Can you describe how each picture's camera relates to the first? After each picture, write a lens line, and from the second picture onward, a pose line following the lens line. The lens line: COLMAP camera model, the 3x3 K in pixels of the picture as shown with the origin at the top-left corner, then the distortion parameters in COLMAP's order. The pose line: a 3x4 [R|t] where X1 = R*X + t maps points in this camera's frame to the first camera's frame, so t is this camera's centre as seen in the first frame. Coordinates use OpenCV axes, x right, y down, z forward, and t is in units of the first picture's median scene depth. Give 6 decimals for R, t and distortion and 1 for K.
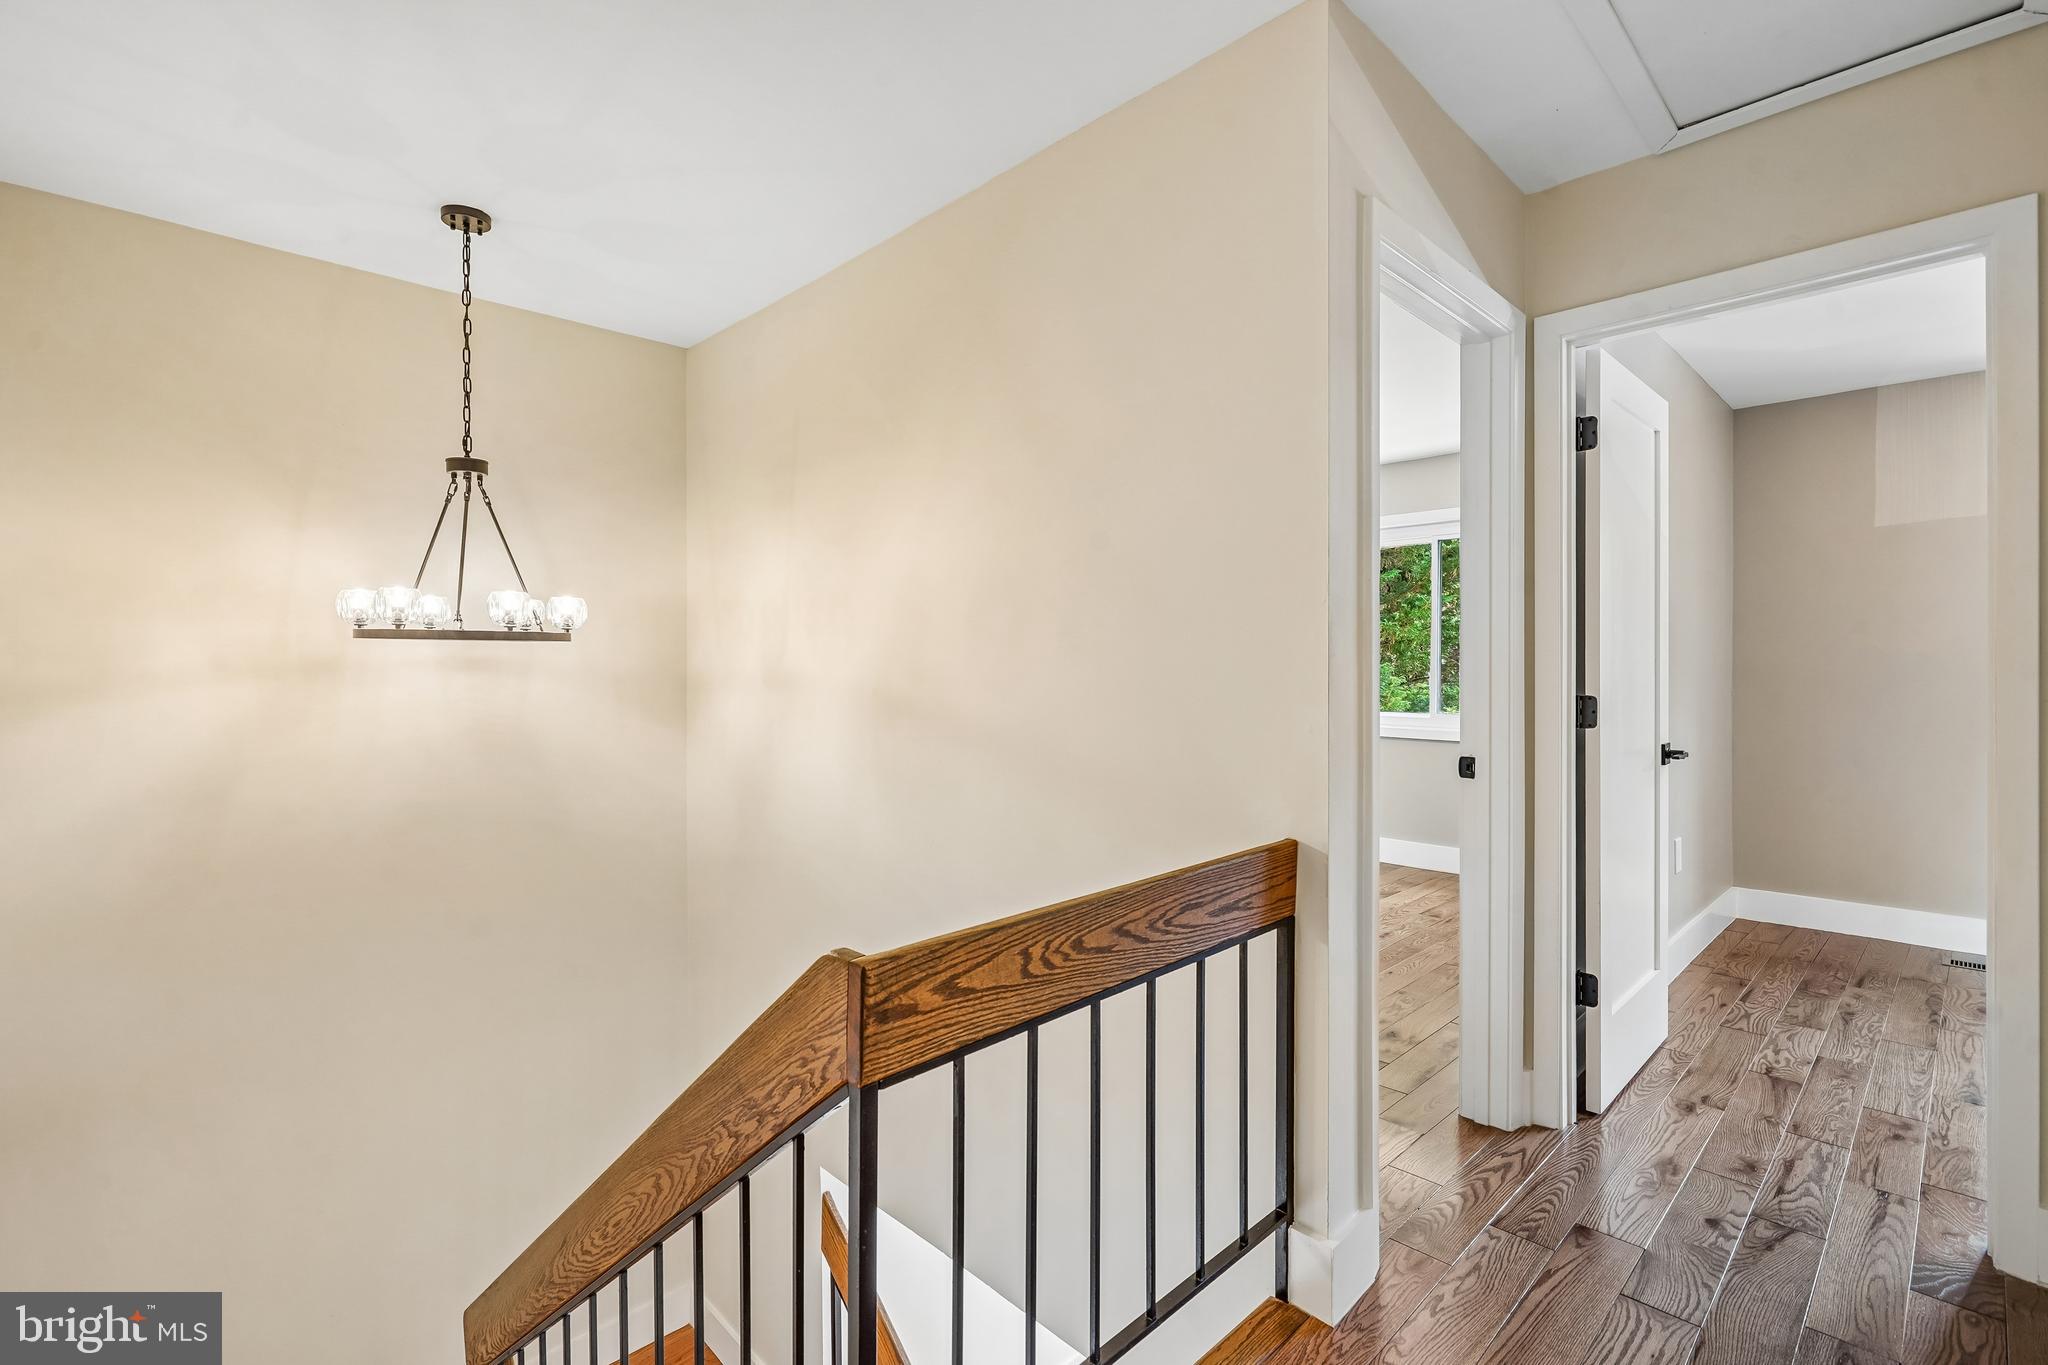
lens RADIAL K [[922.7, 0, 1020.7], [0, 922.7, 672.6], [0, 0, 1]] dist [-0.000930, 0.000352]
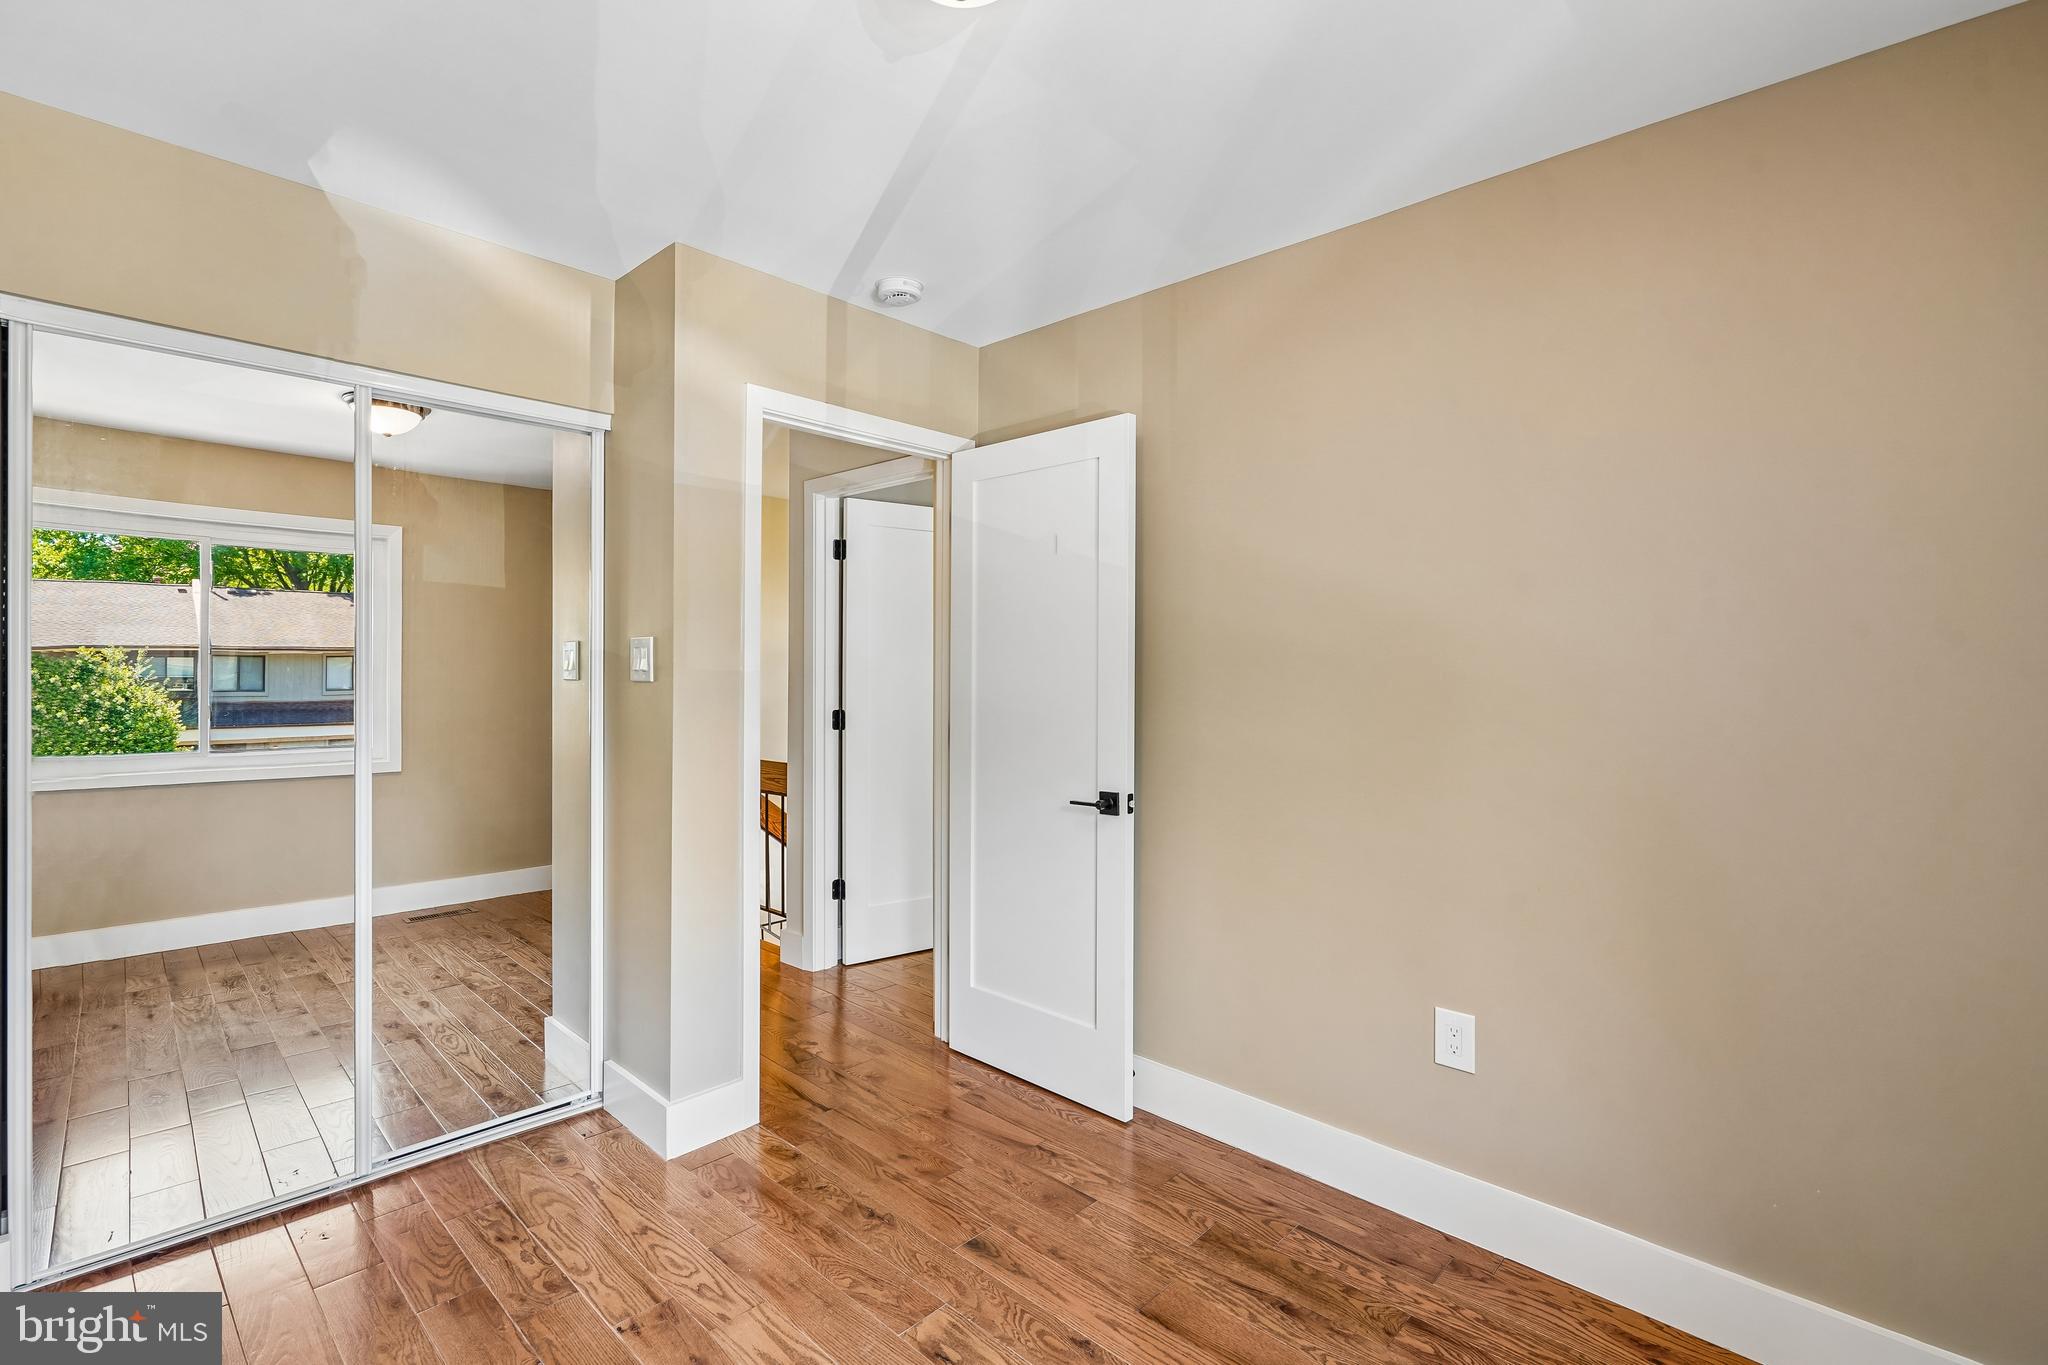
lens RADIAL K [[922.7, 0, 1020.7], [0, 922.7, 672.6], [0, 0, 1]] dist [-0.000930, 0.000352]
pose [[0.041228, 0.009187, -0.999108, 1.889589], [-0.001966, 0.999957, 0.009114, -0.052153], [0.999148, 0.001589, 0.041245, 1.031706]]
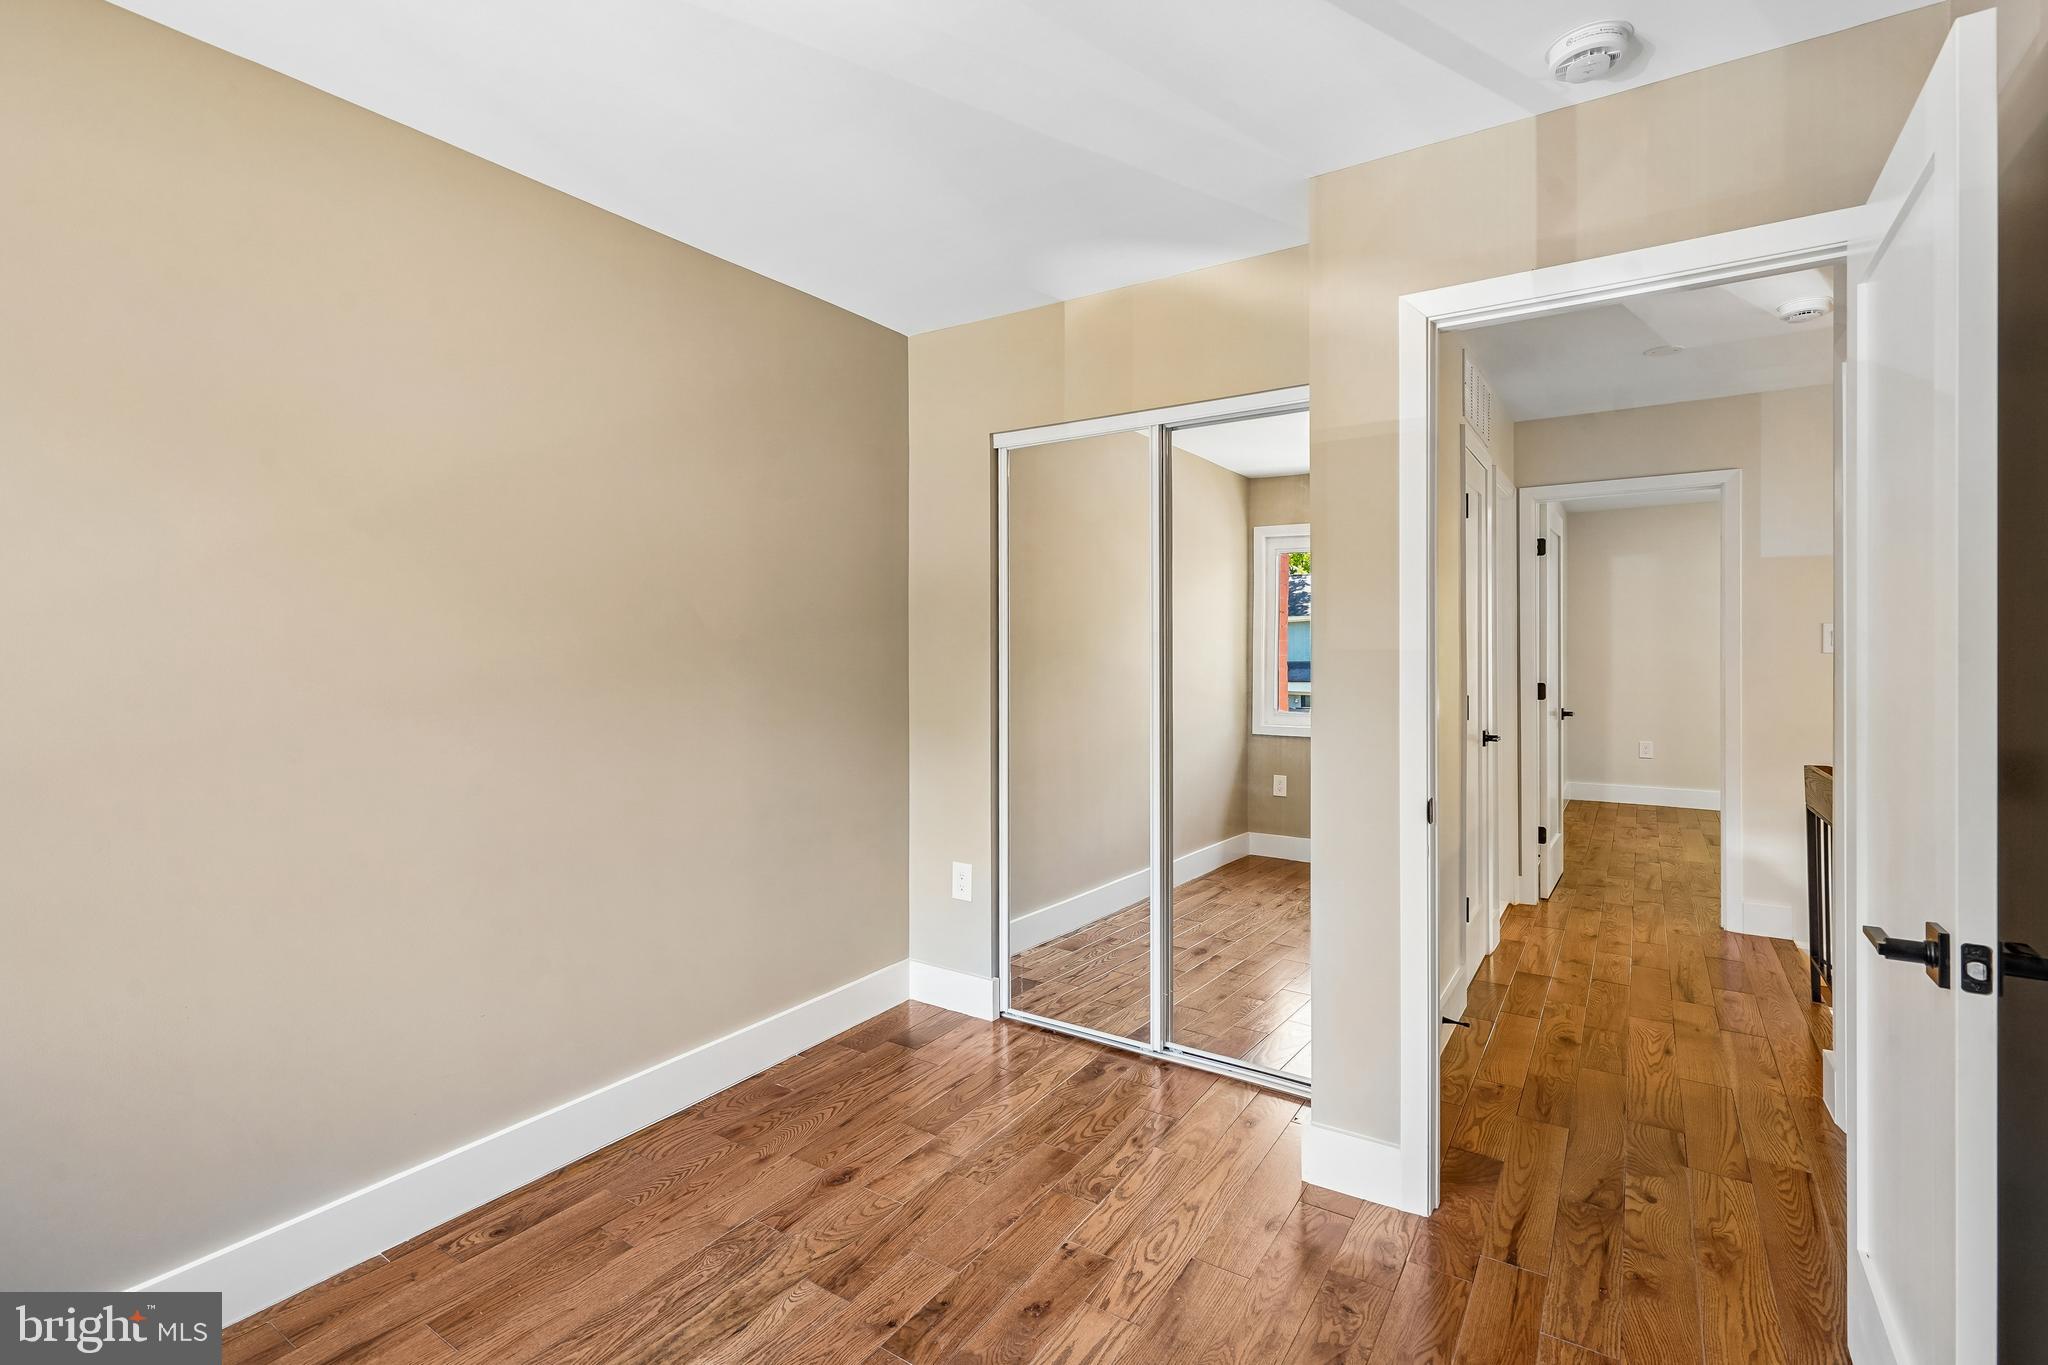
lens RADIAL K [[934.5, 0, 1012.0], [0, 934.5, 661.8], [0, 0, 1]] dist [-0.000629, -0.000013]
pose [[-0.977363, 0.010881, -0.211289, 1.368887], [0.009467, 0.999926, 0.007701, -0.043724], [0.211357, 0.005526, -0.977393, 1.530193]]
